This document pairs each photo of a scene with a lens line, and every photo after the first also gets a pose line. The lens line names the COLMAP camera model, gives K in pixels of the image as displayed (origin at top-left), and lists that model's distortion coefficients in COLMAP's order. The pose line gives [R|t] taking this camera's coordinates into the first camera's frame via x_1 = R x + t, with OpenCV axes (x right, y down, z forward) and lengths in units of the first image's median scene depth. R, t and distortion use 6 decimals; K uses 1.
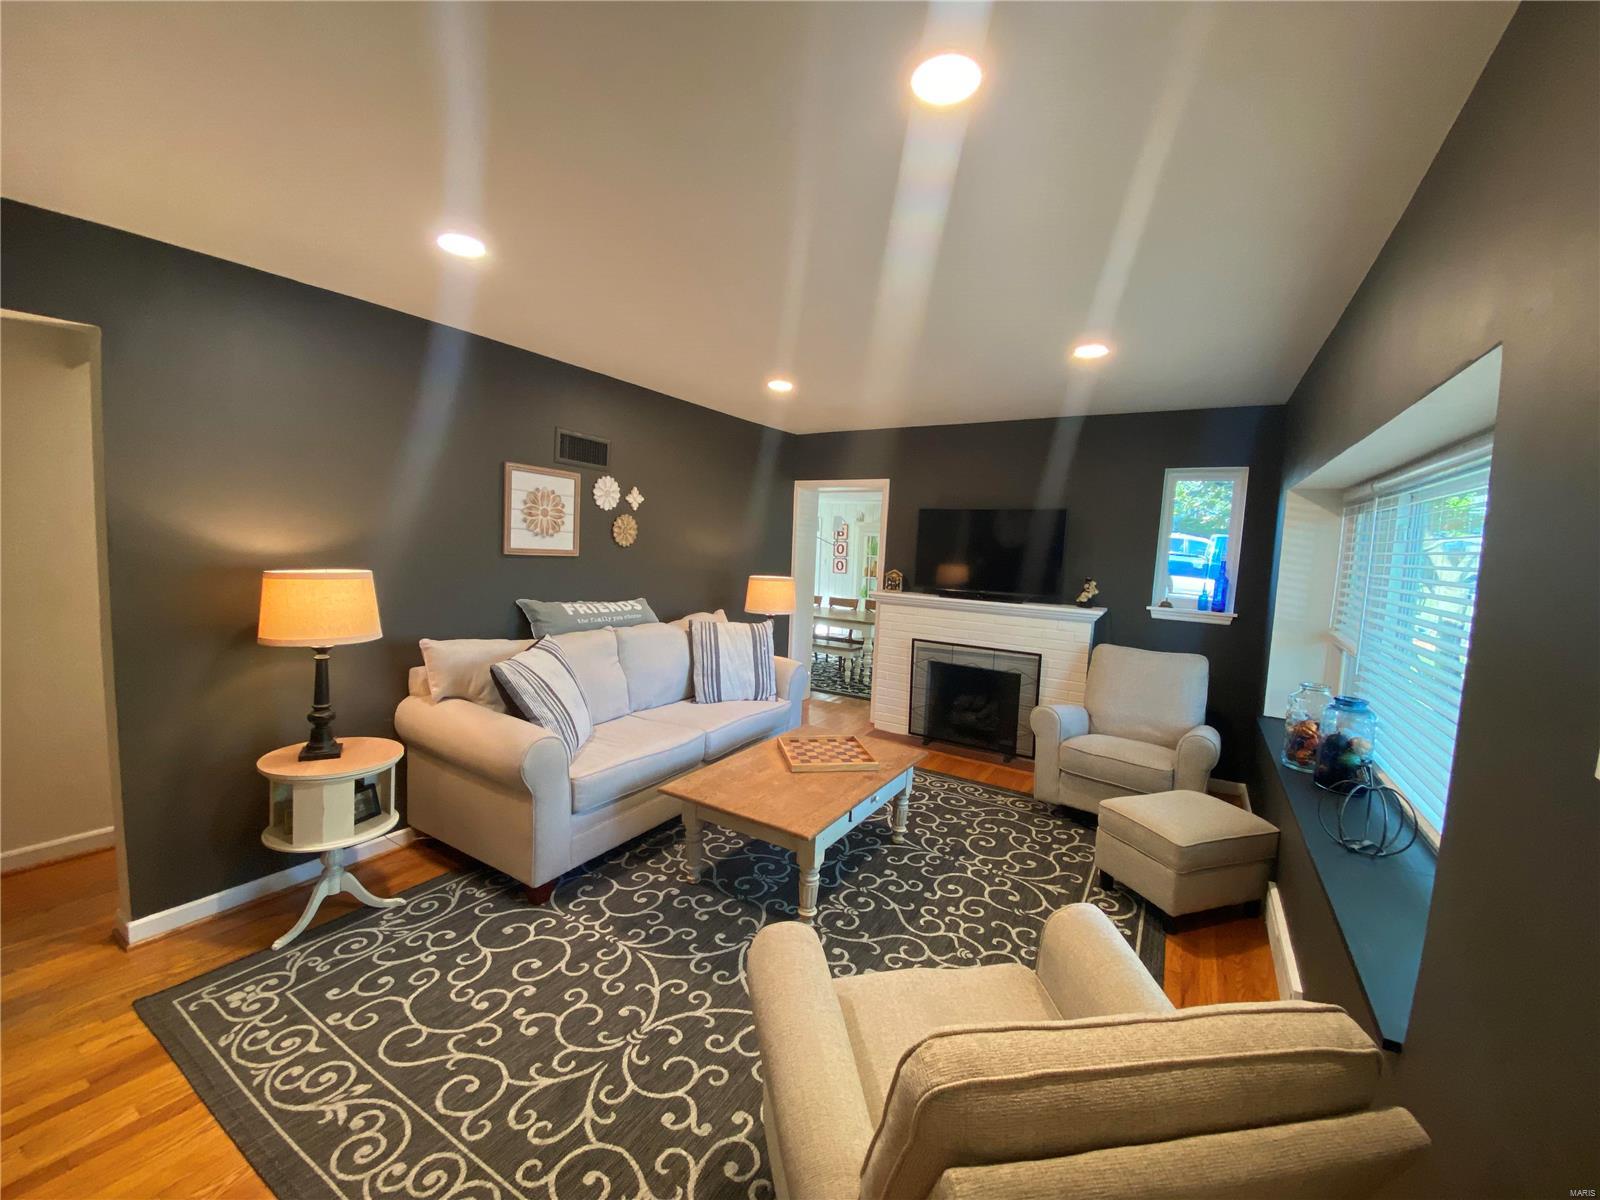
lens RADIAL K [[648.0, 0, 795.8], [0, 648.0, 593.3], [0, 0, 1]] dist [0.035939, -0.021716]
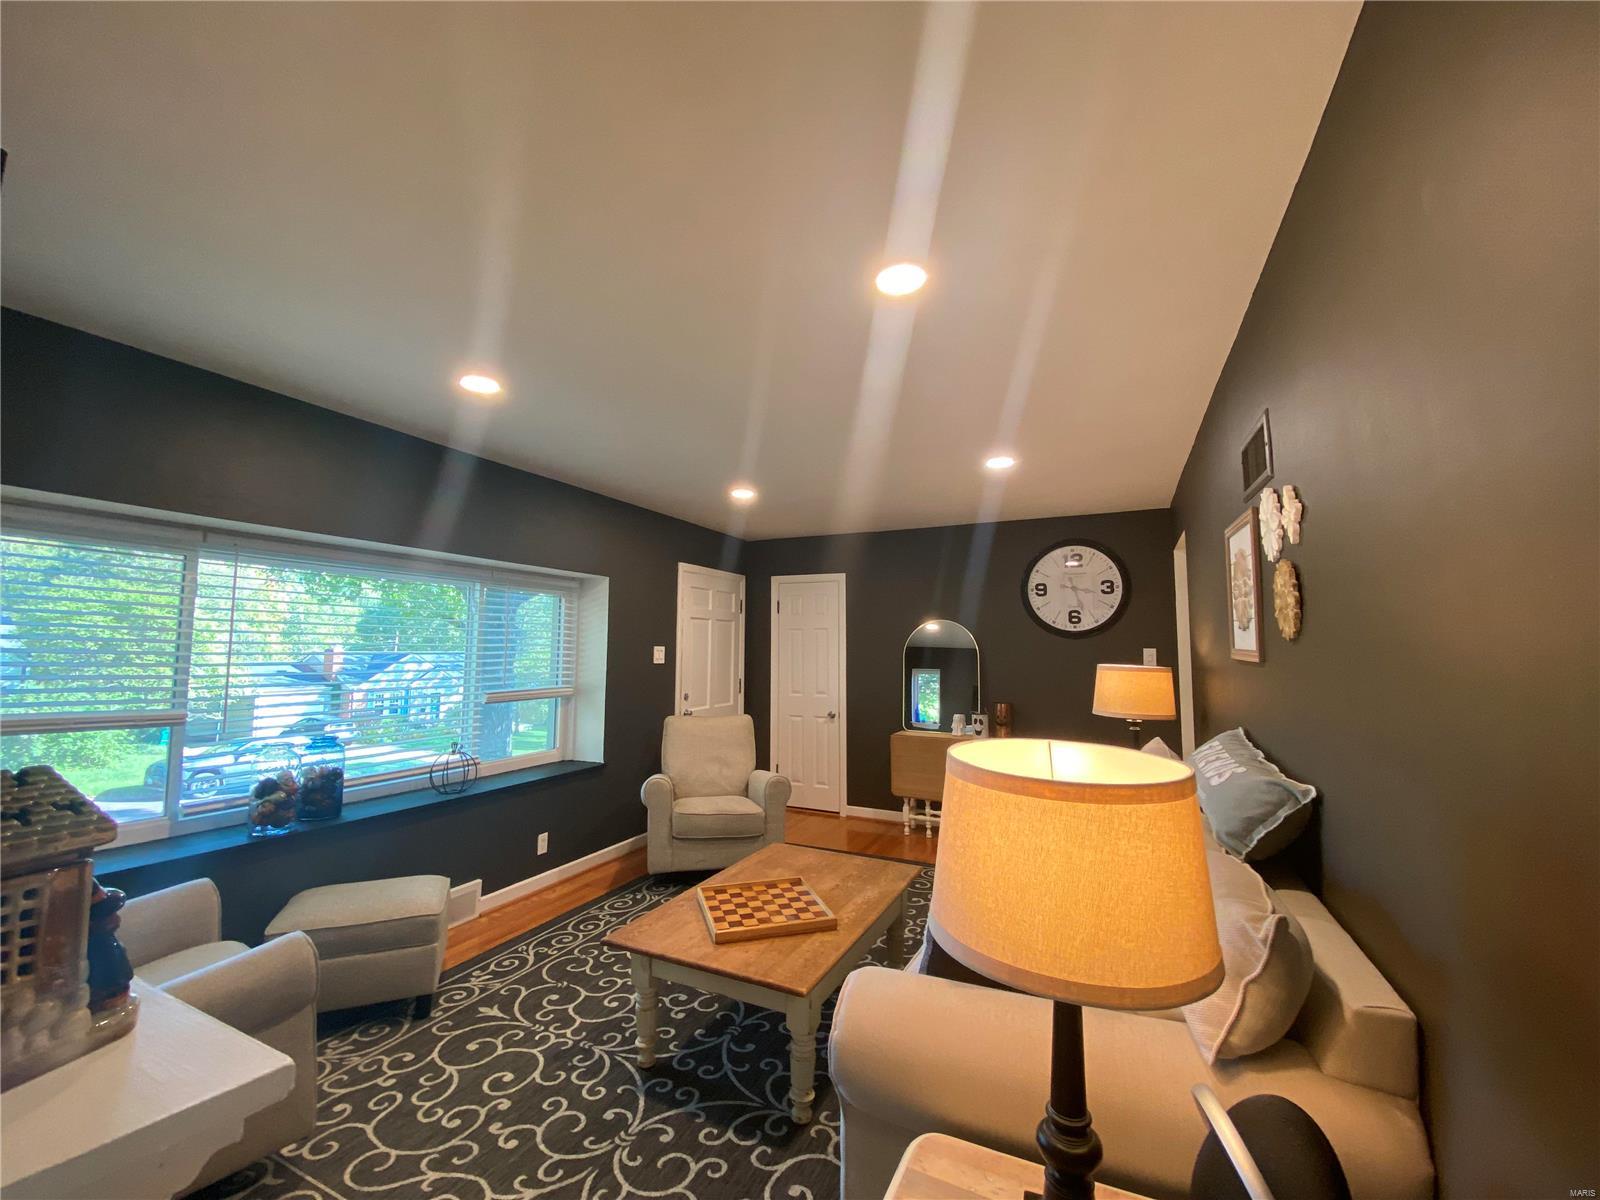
lens RADIAL K [[648.0, 0, 795.8], [0, 648.0, 593.3], [0, 0, 1]] dist [0.035939, -0.021716]
pose [[-0.994504, -0.047623, -0.093238, 0.131419], [-0.047711, 0.998860, -0.001285, -0.147512], [0.093192, 0.003171, -0.995643, 2.427151]]
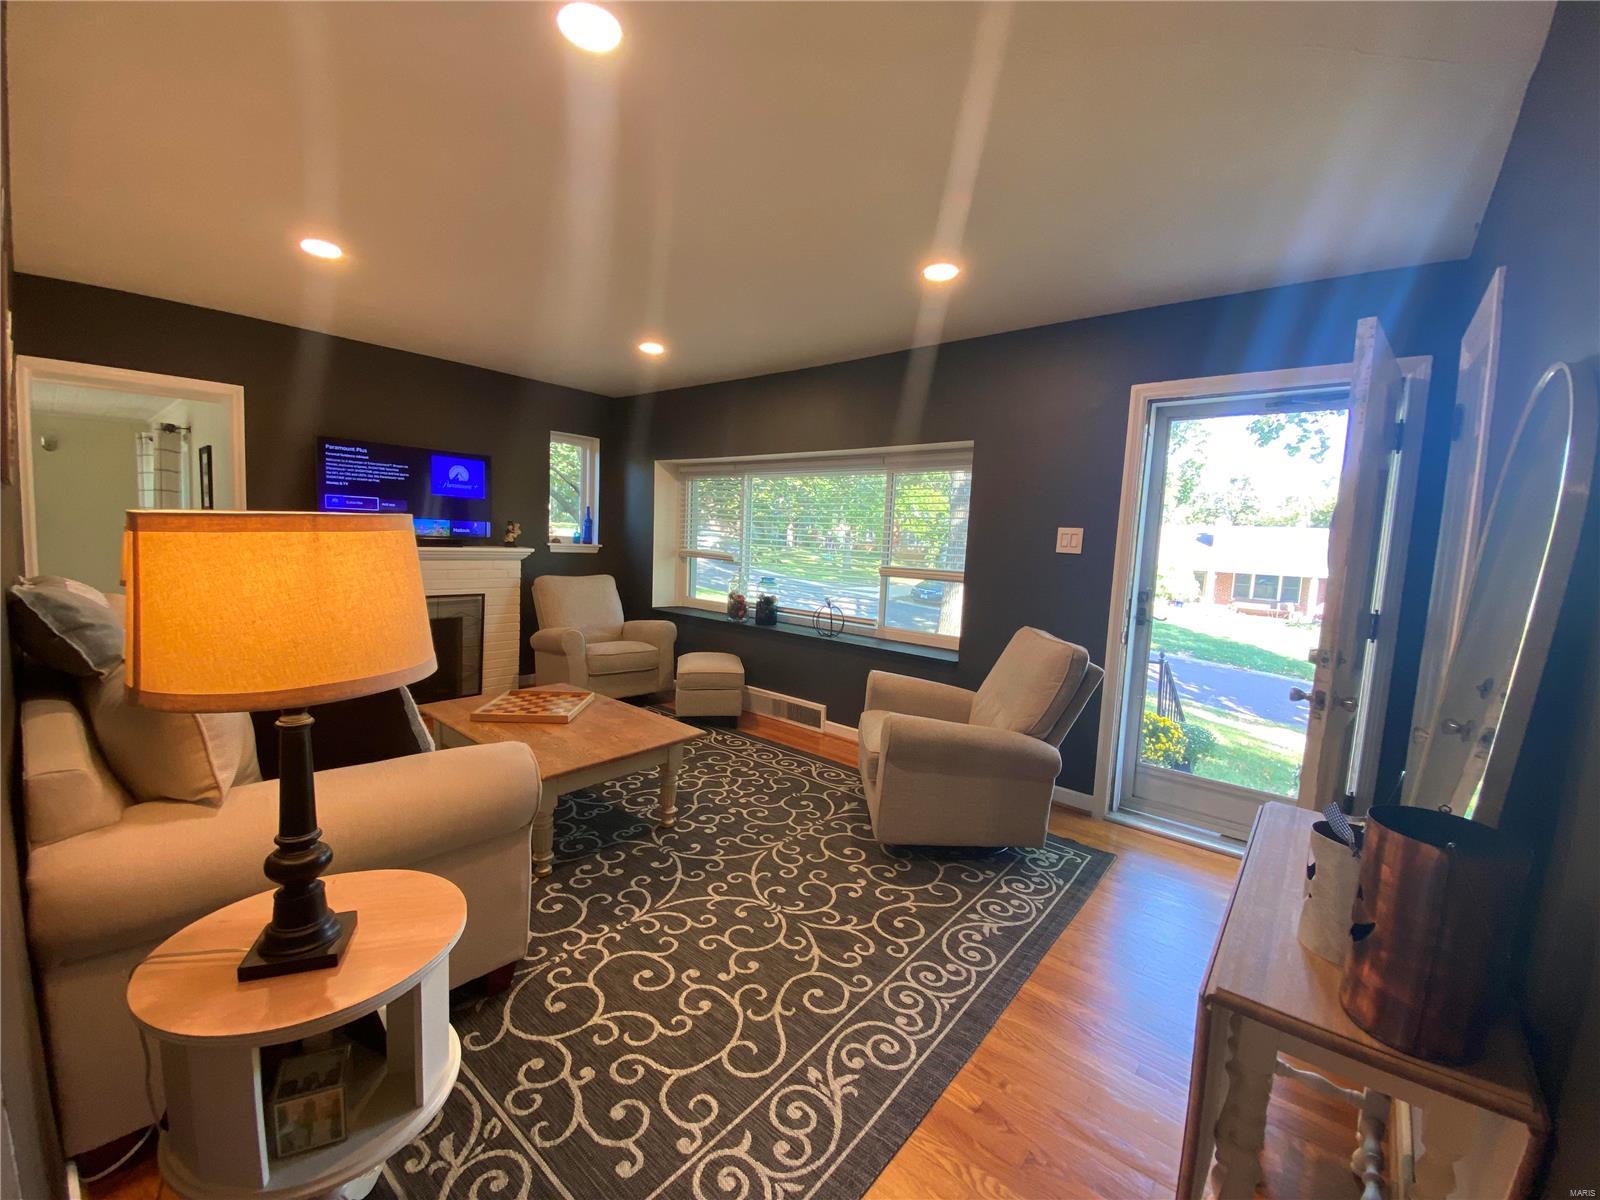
lens RADIAL K [[648.0, 0, 795.8], [0, 648.0, 593.3], [0, 0, 1]] dist [0.035939, -0.021716]
pose [[0.149057, -0.119605, 0.981568, -1.135045], [0.048406, 0.992350, 0.113568, -0.005084], [-0.987643, 0.030585, 0.153707, 0.666817]]
